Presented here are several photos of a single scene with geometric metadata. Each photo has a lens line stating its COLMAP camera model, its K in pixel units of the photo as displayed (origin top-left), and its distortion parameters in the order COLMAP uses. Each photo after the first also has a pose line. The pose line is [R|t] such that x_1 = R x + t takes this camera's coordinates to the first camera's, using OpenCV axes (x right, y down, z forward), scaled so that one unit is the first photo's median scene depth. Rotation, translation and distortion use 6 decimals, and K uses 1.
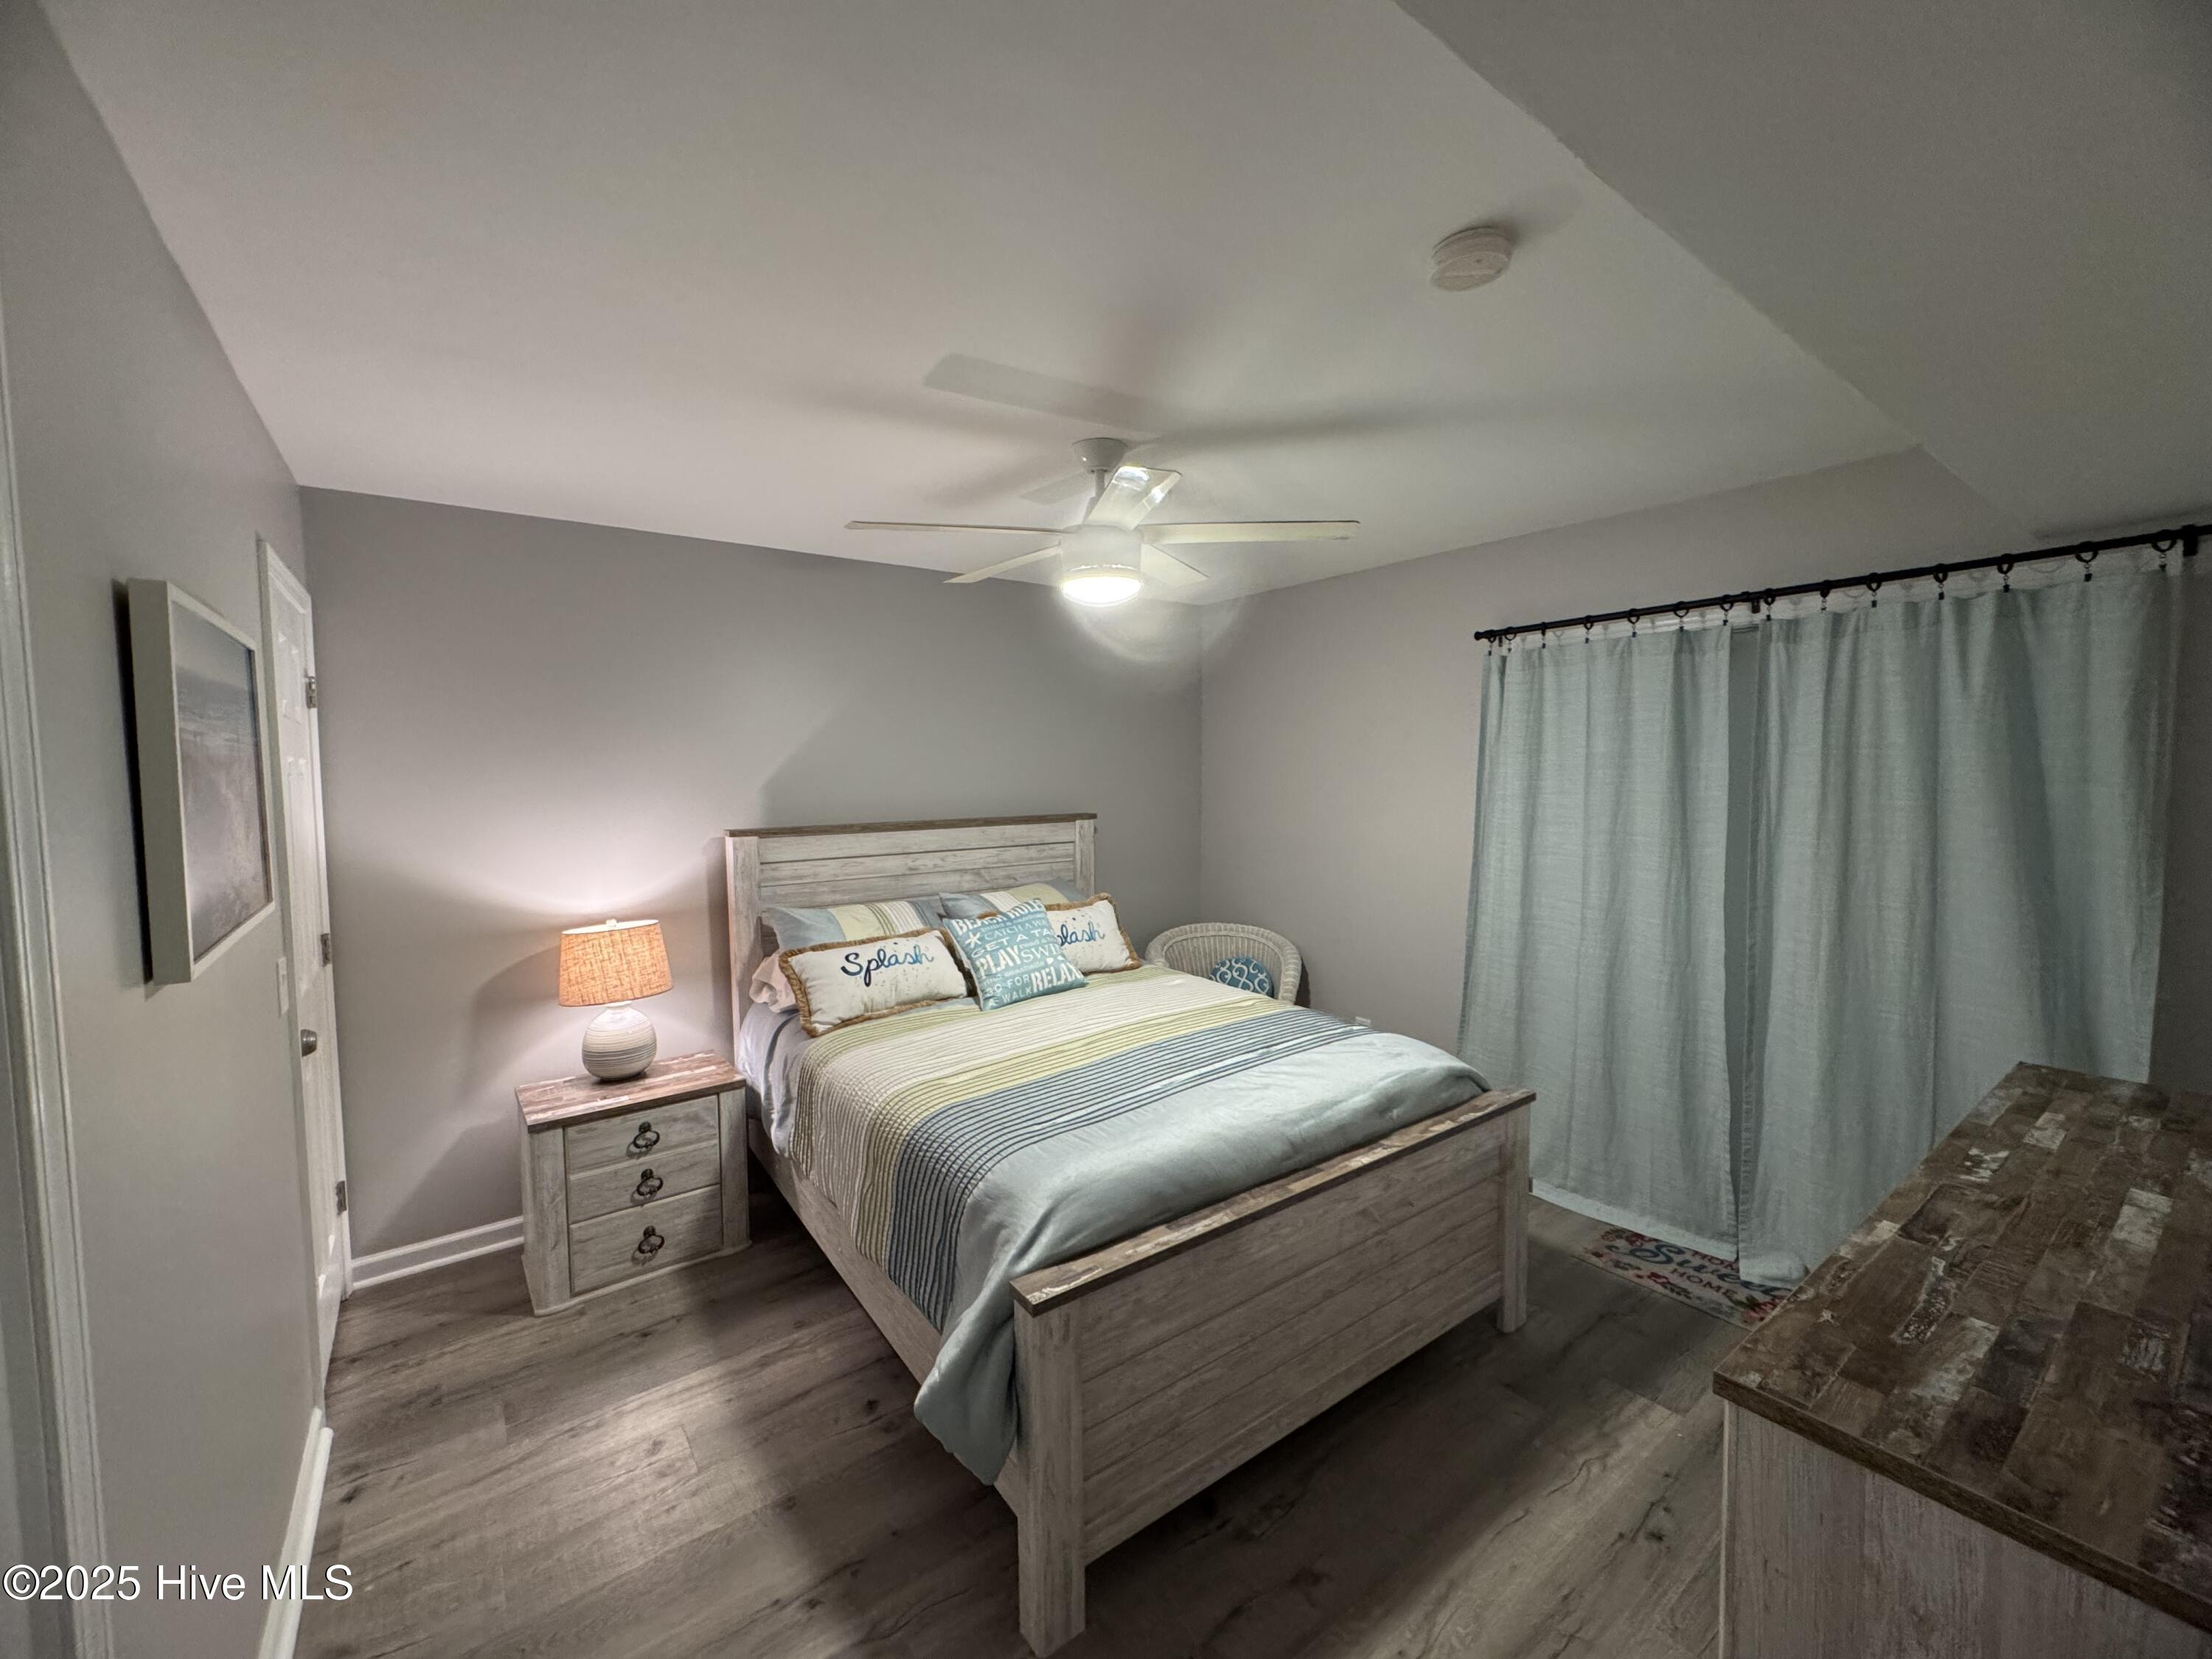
lens RADIAL K [[893.5, 0, 1109.8], [0, 893.5, 823.0], [0, 0, 1]] dist [-0.001634, 0.000339]
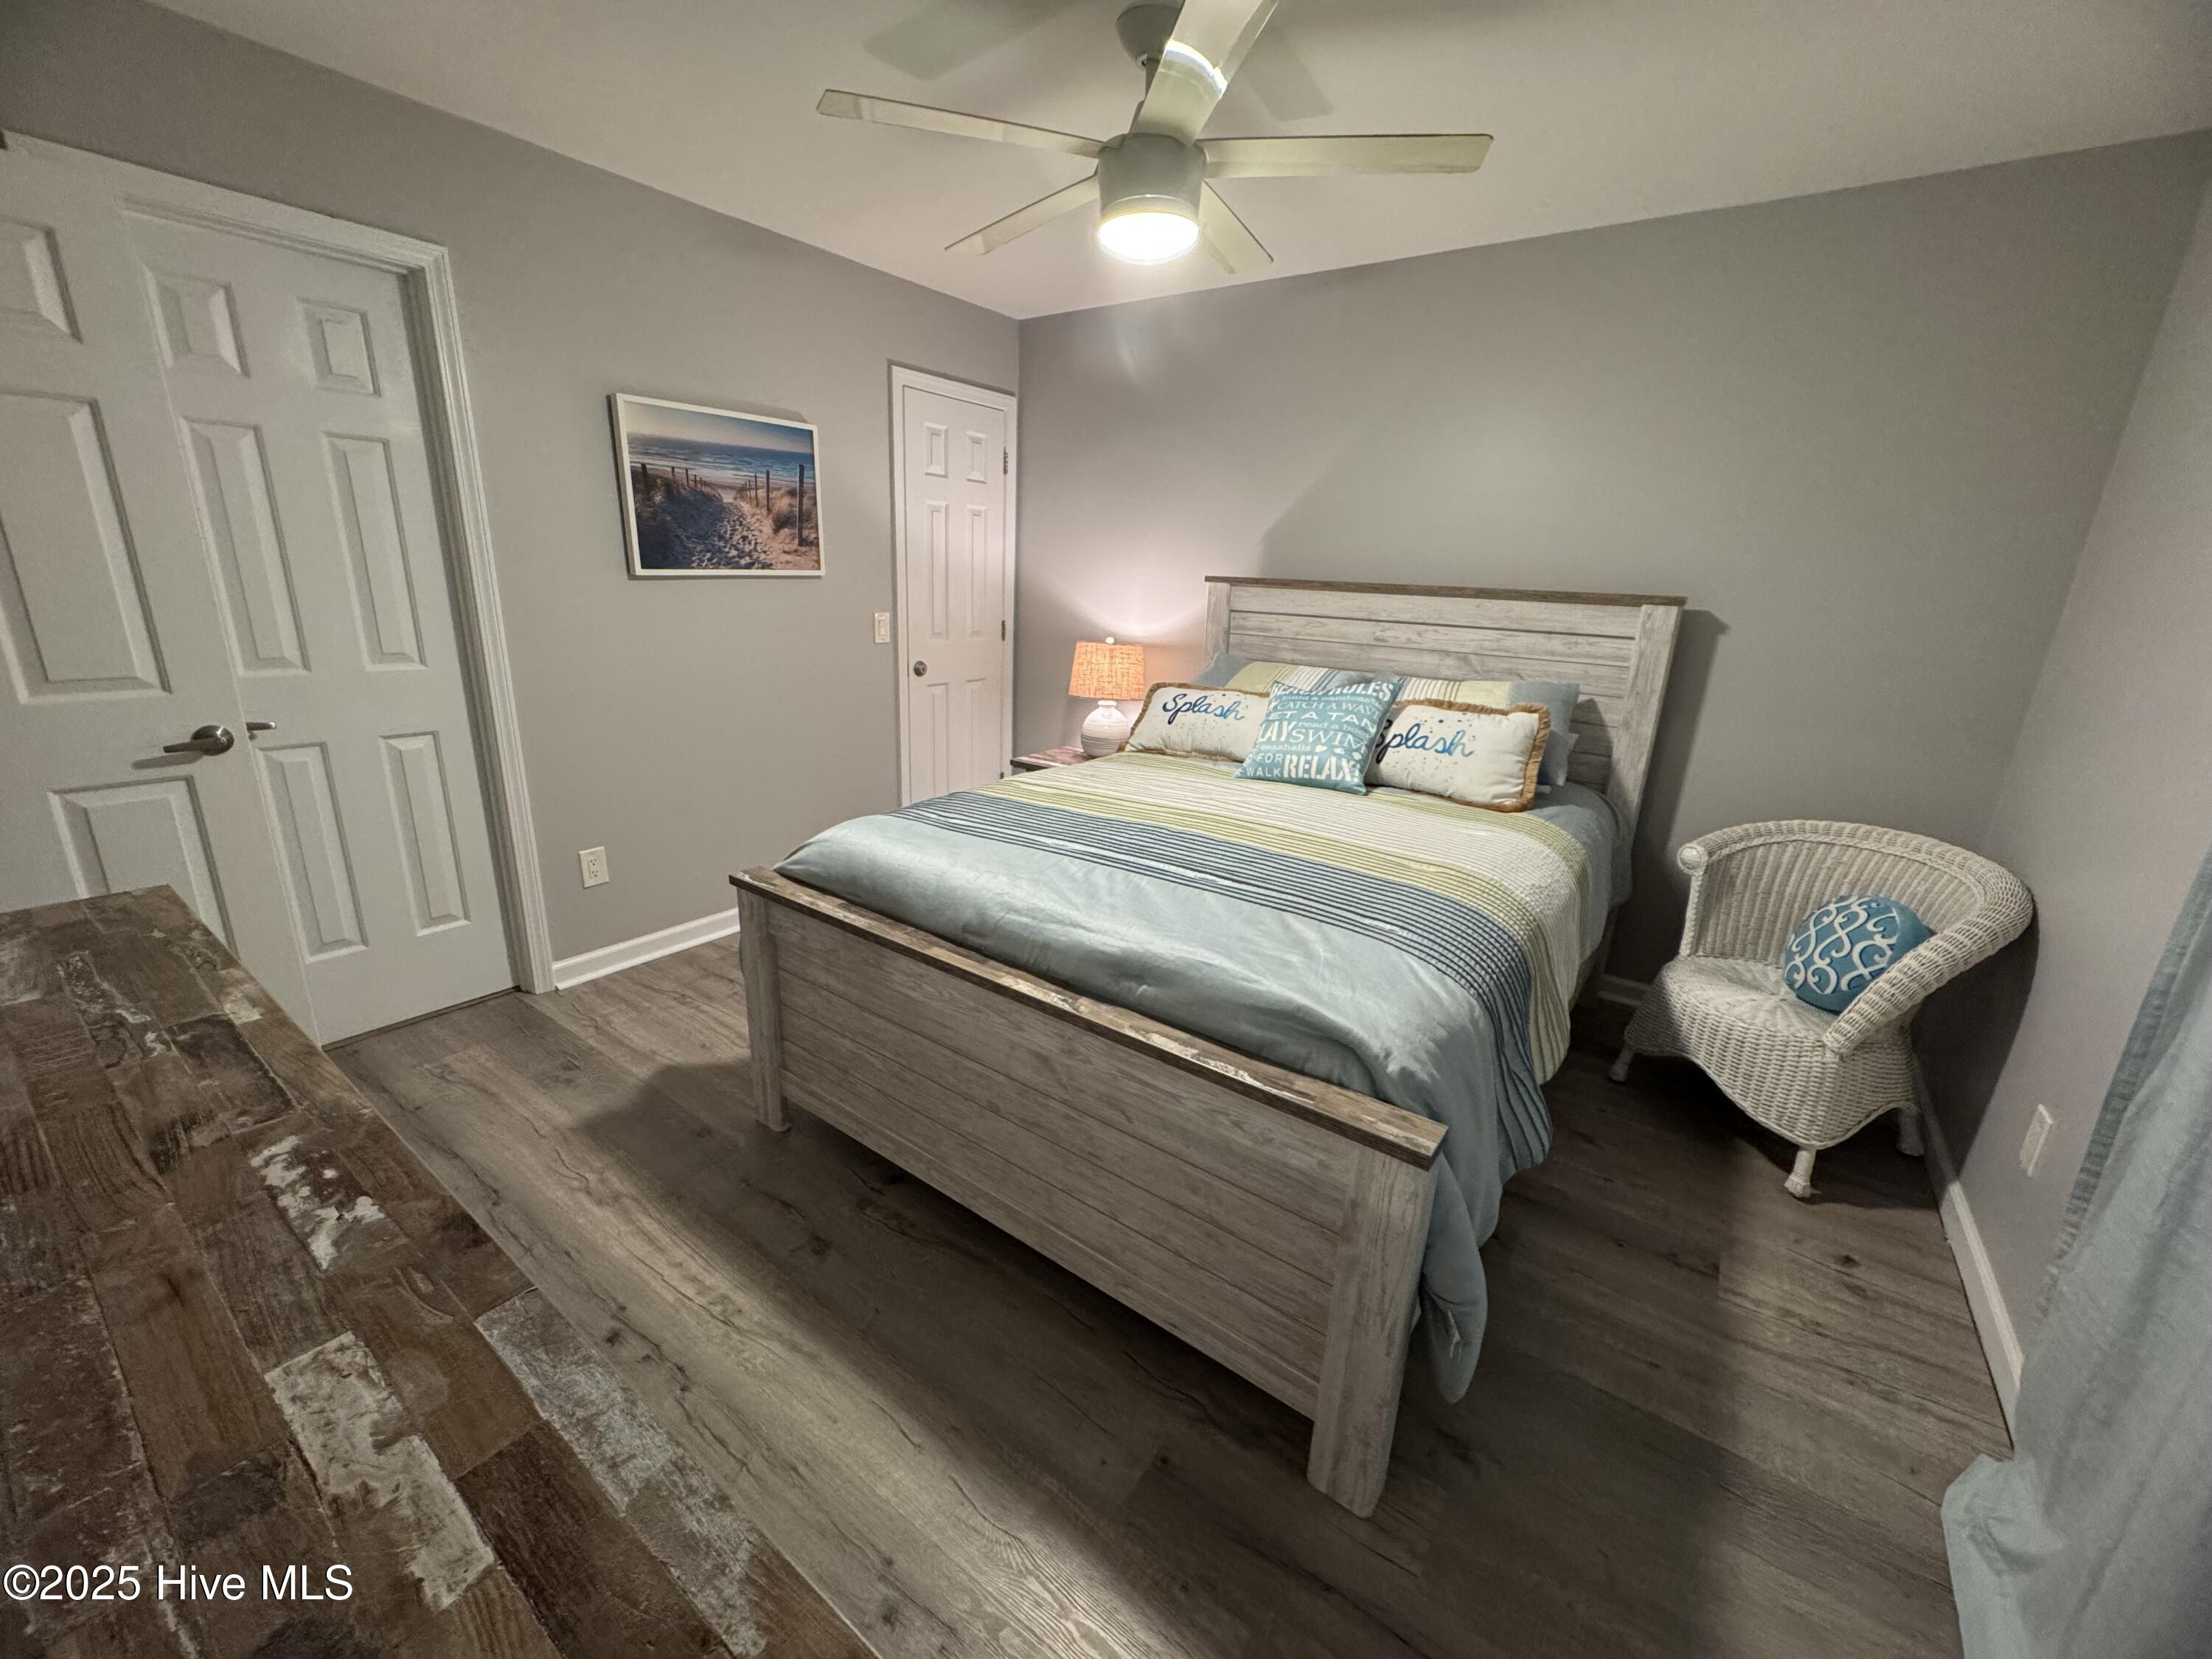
lens RADIAL K [[893.5, 0, 1101.7], [0, 893.5, 830.7], [0, 0, 1]] dist [-0.001634, 0.000339]
pose [[0.292834, 0.292479, -0.910332, 0.935841], [-0.100001, 0.956214, 0.275053, 0.028162], [0.950920, 0.010490, 0.309260, 0.797955]]
